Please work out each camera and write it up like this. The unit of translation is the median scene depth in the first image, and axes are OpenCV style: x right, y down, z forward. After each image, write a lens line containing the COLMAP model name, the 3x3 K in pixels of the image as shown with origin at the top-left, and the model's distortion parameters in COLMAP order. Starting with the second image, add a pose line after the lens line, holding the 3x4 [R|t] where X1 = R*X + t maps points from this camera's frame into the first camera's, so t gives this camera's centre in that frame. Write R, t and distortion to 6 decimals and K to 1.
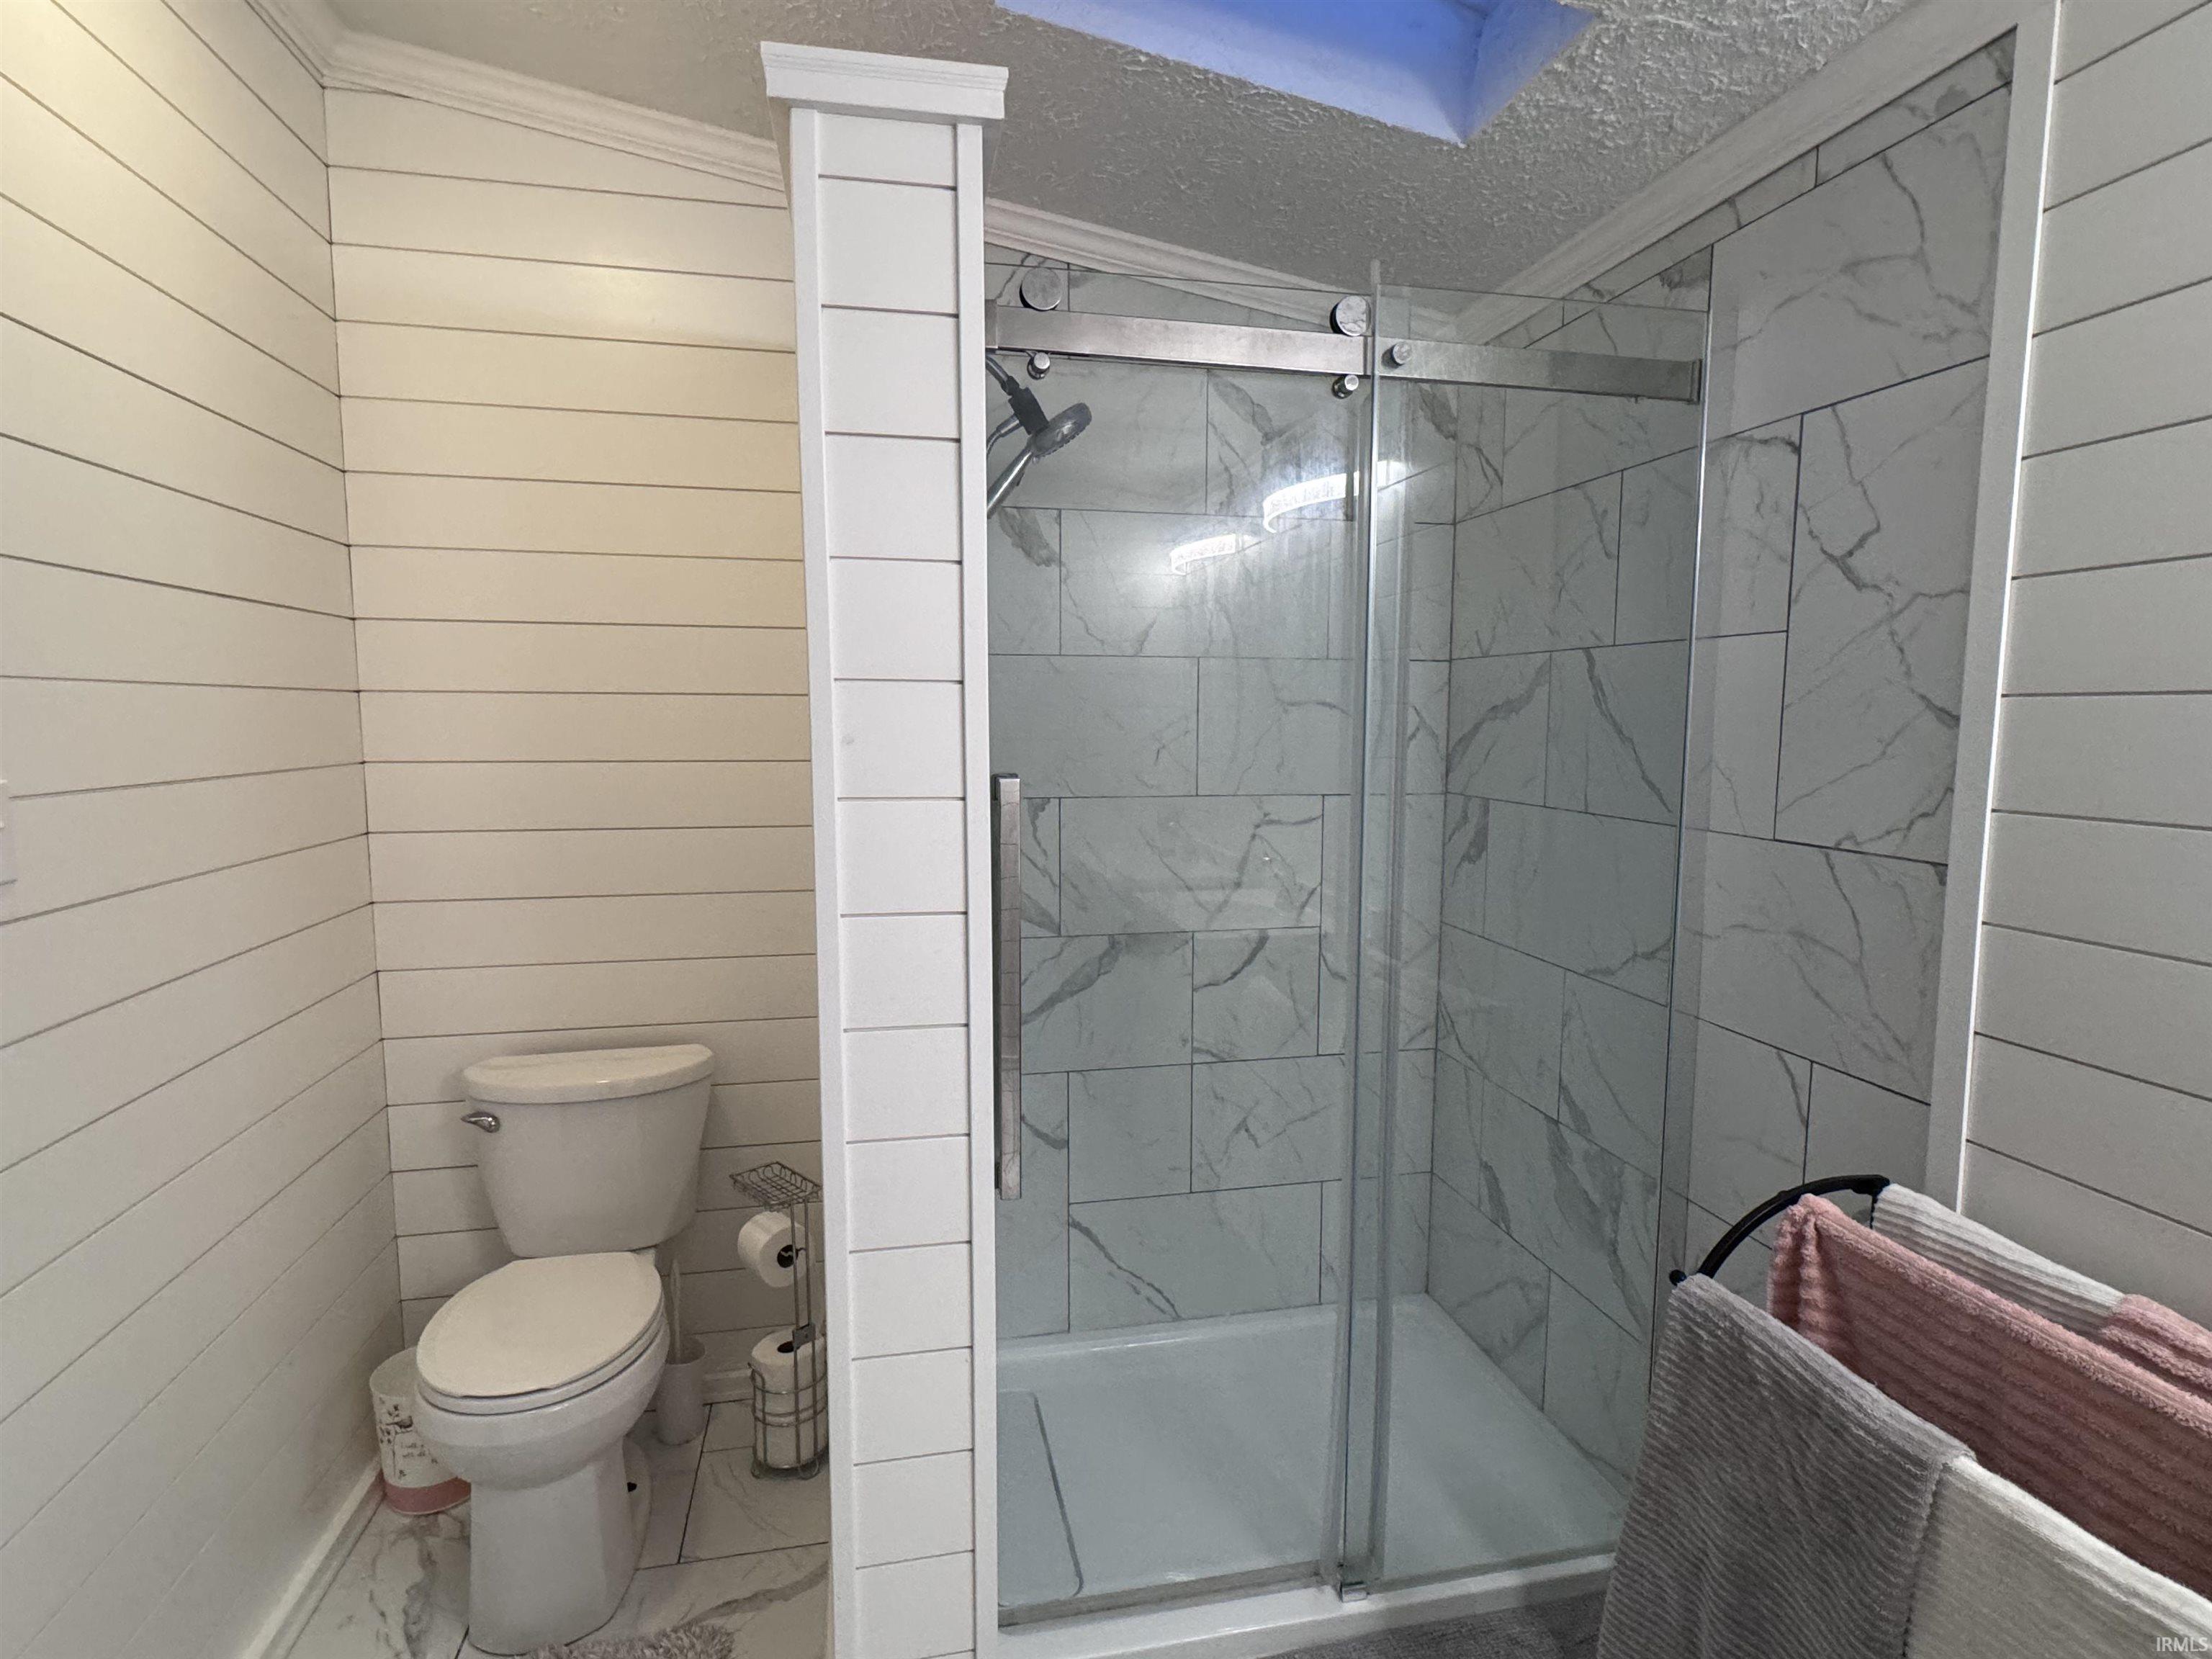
lens RADIAL K [[1165.0, 0, 1109.0], [0, 1165.0, 831.0], [0, 0, 1]] dist [-0.009541, 0.003809]
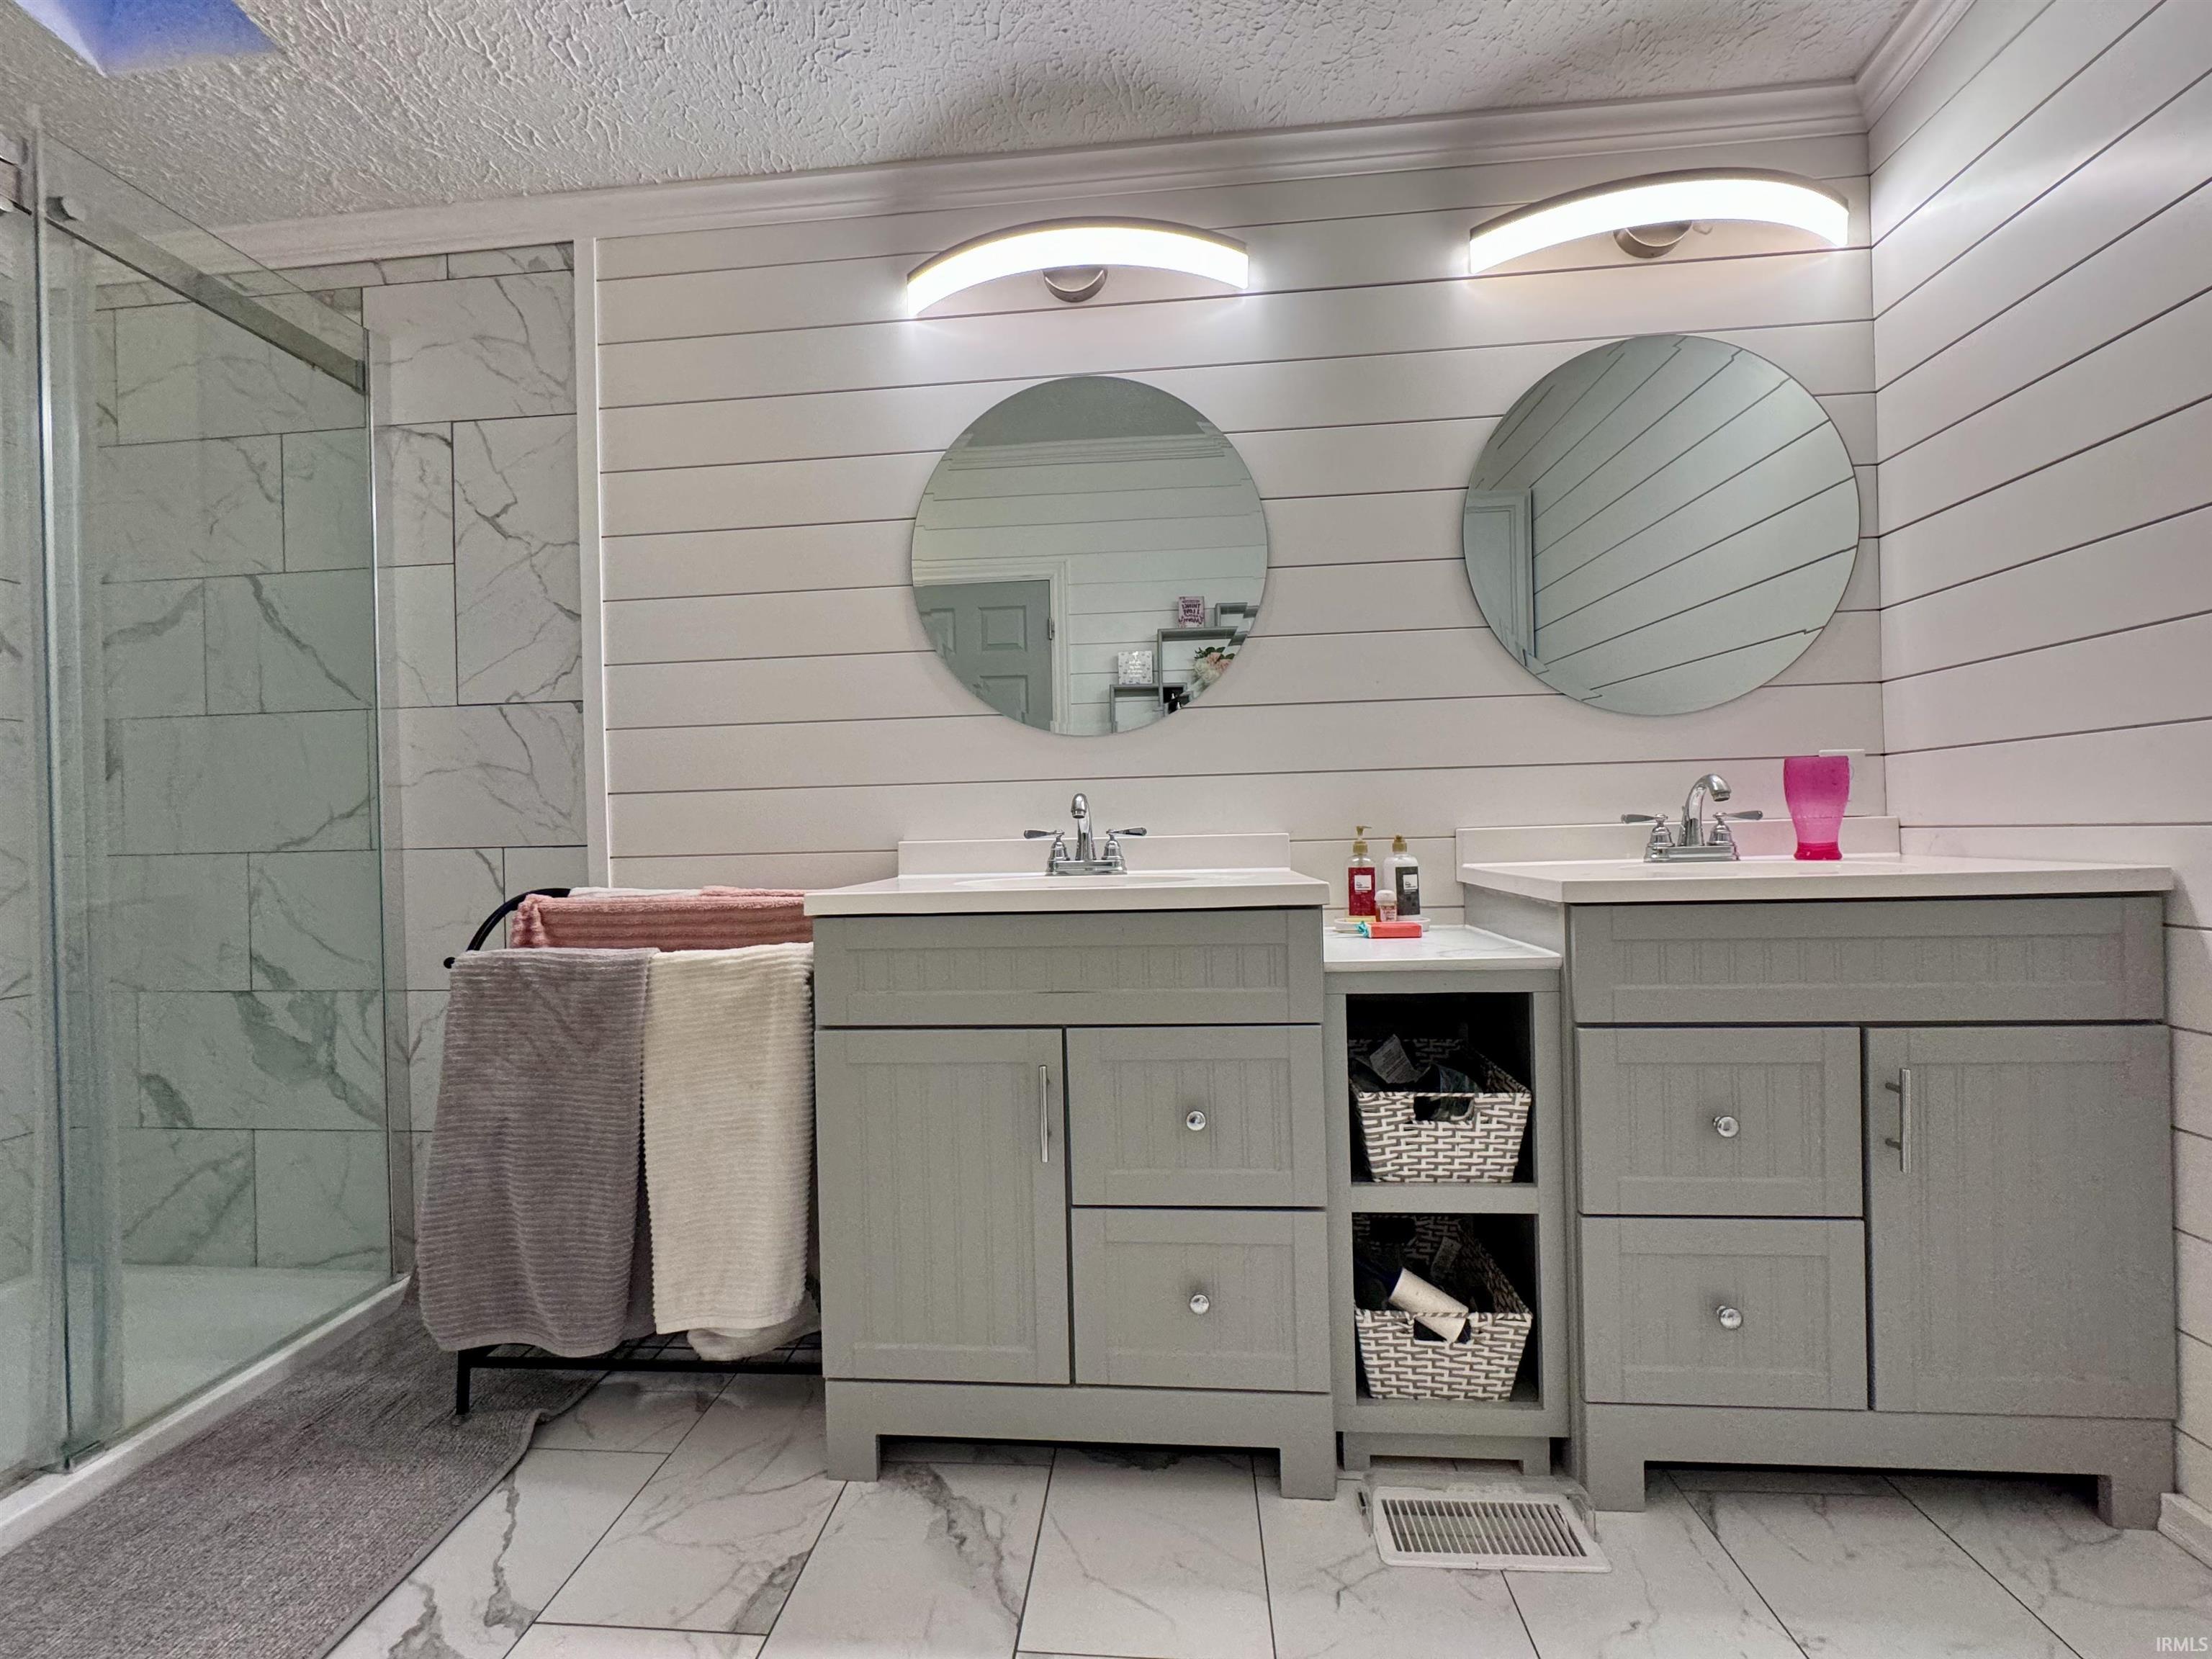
lens RADIAL K [[881.8, 0, 1110.9], [0, 881.8, 827.5], [0, 0, 1]] dist [-0.004277, 0.000775]
pose [[0.288056, -0.012561, 0.957531, -0.299658], [0.124423, 0.991929, -0.024418, 0.346683], [-0.949496, 0.126173, 0.287294, -0.089398]]
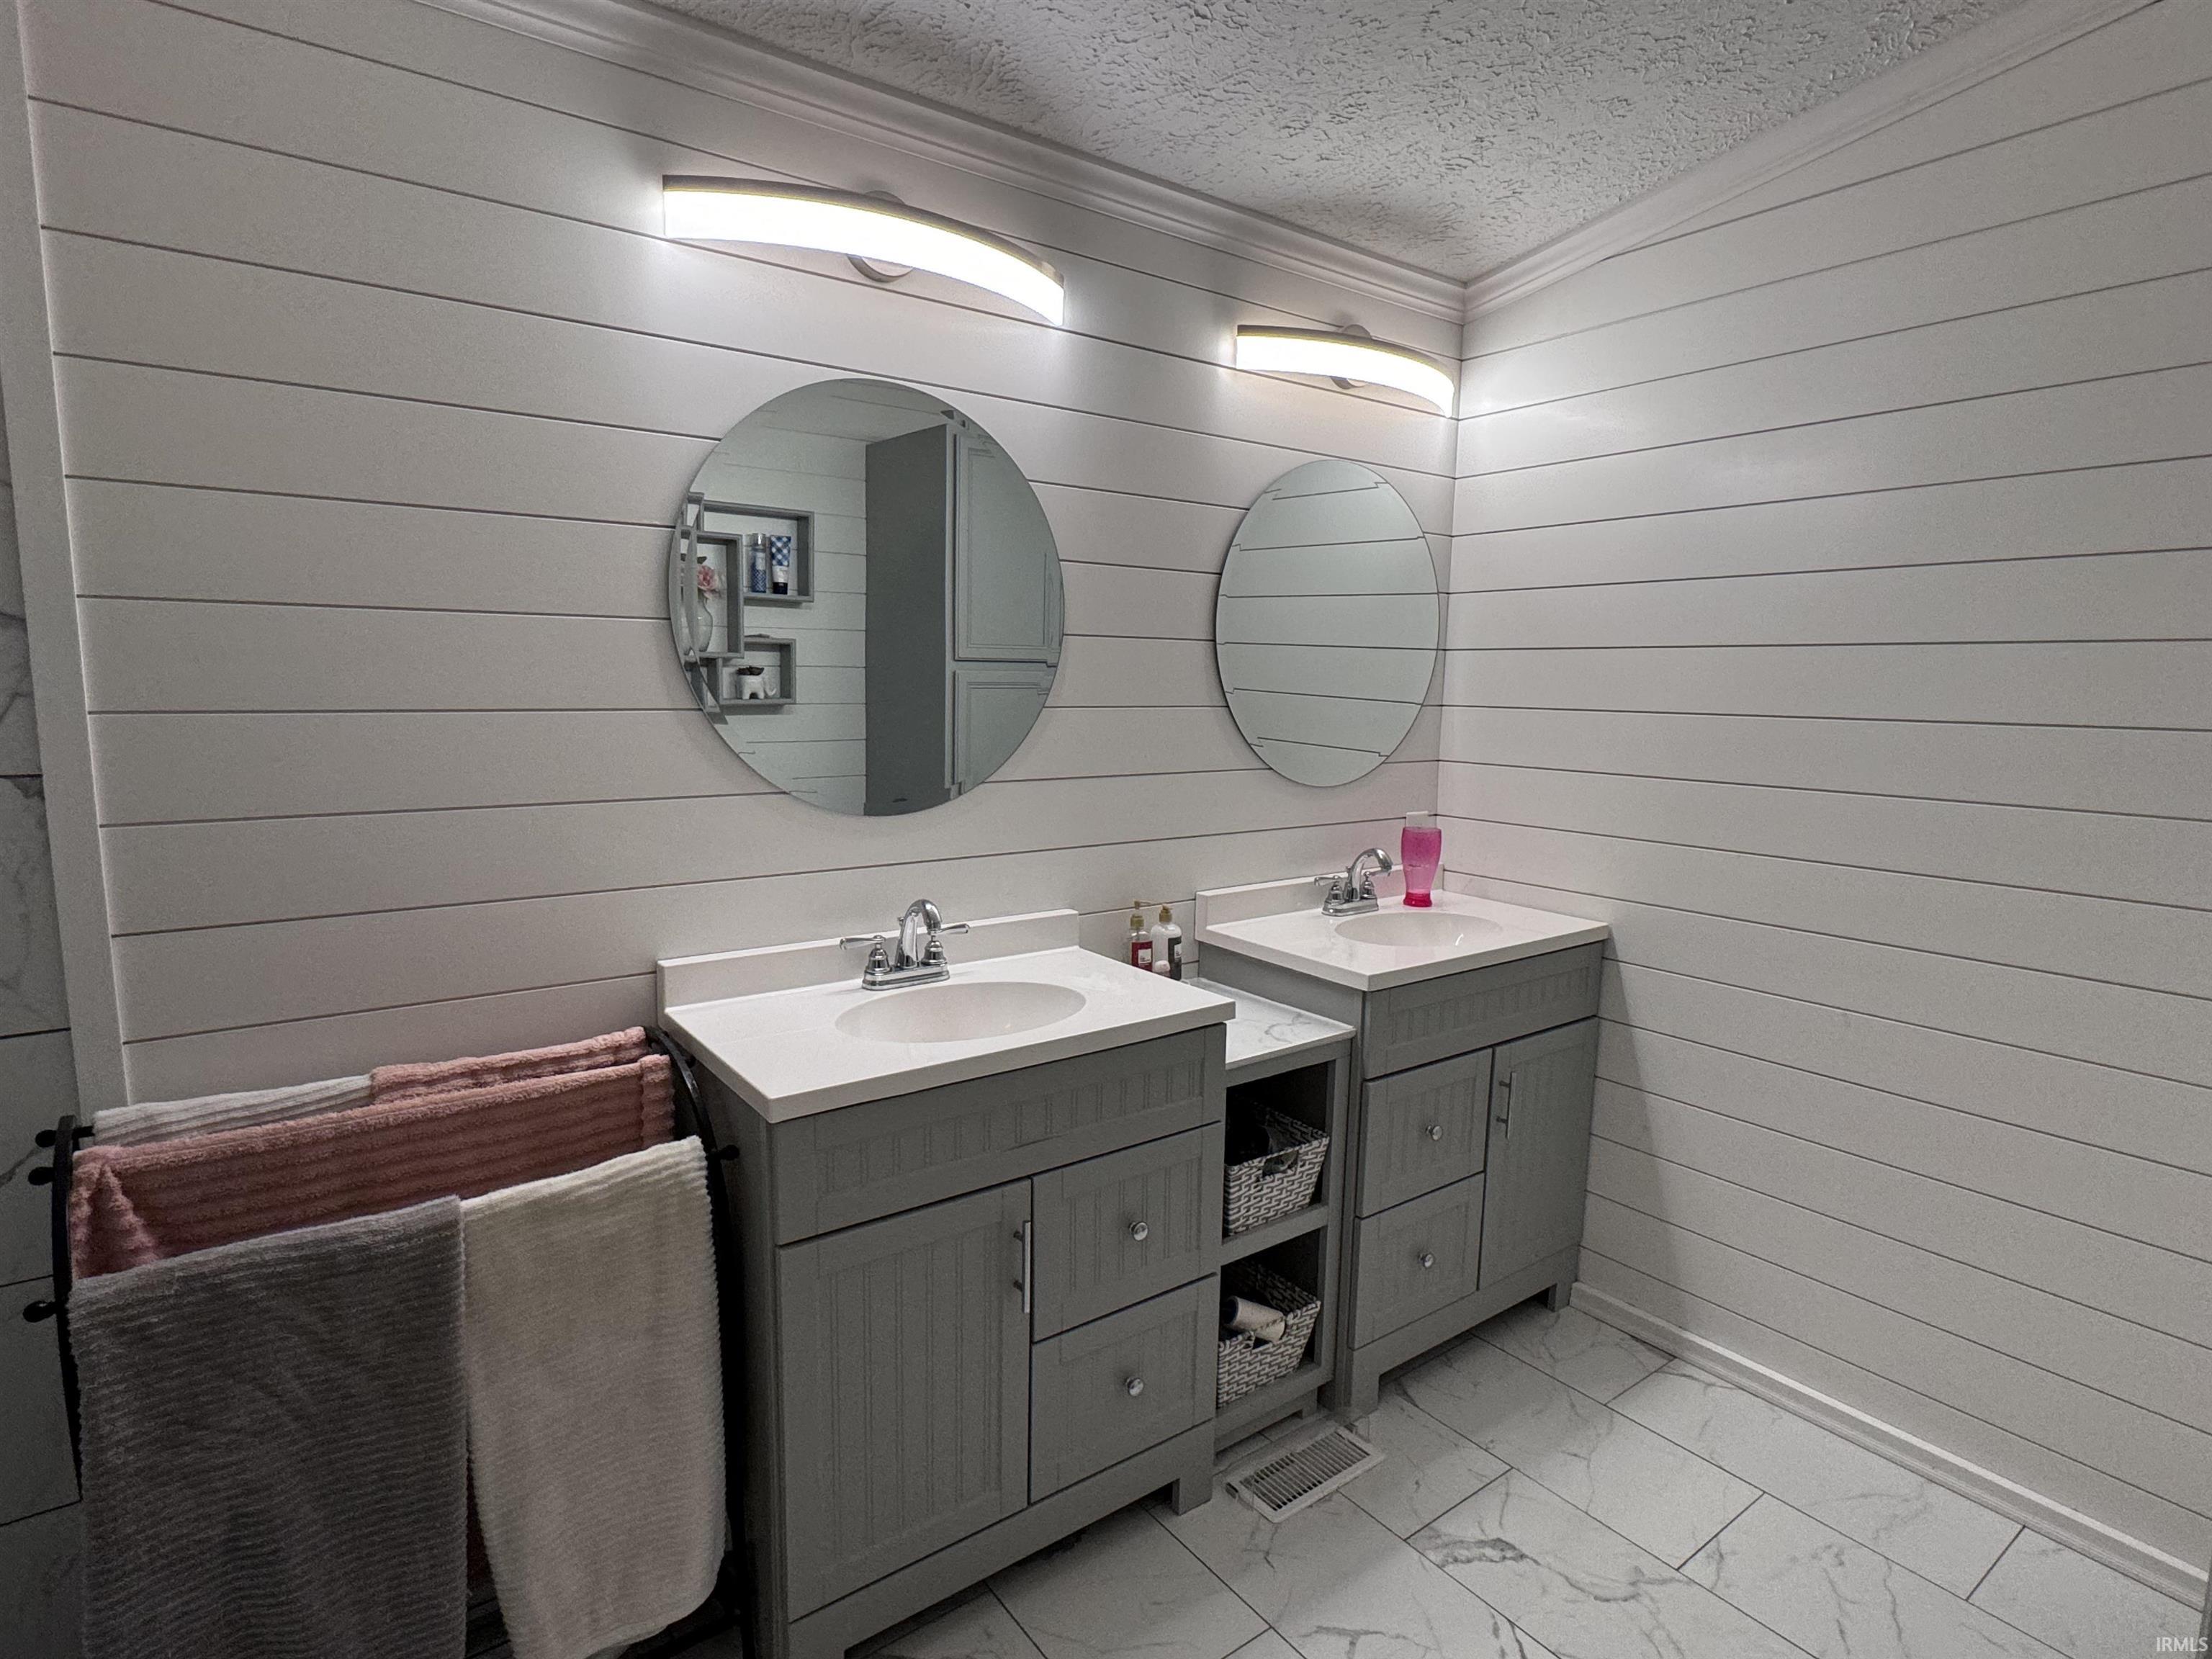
lens RADIAL K [[1165.0, 0, 1121.9], [0, 1165.0, 832.1], [0, 0, 1]] dist [-0.009541, 0.003809]
pose [[-0.421277, -0.136057, 0.896668, -0.503018], [0.071447, 0.980632, 0.182365, -0.034672], [-0.904113, 0.140891, -0.403397, 0.594614]]
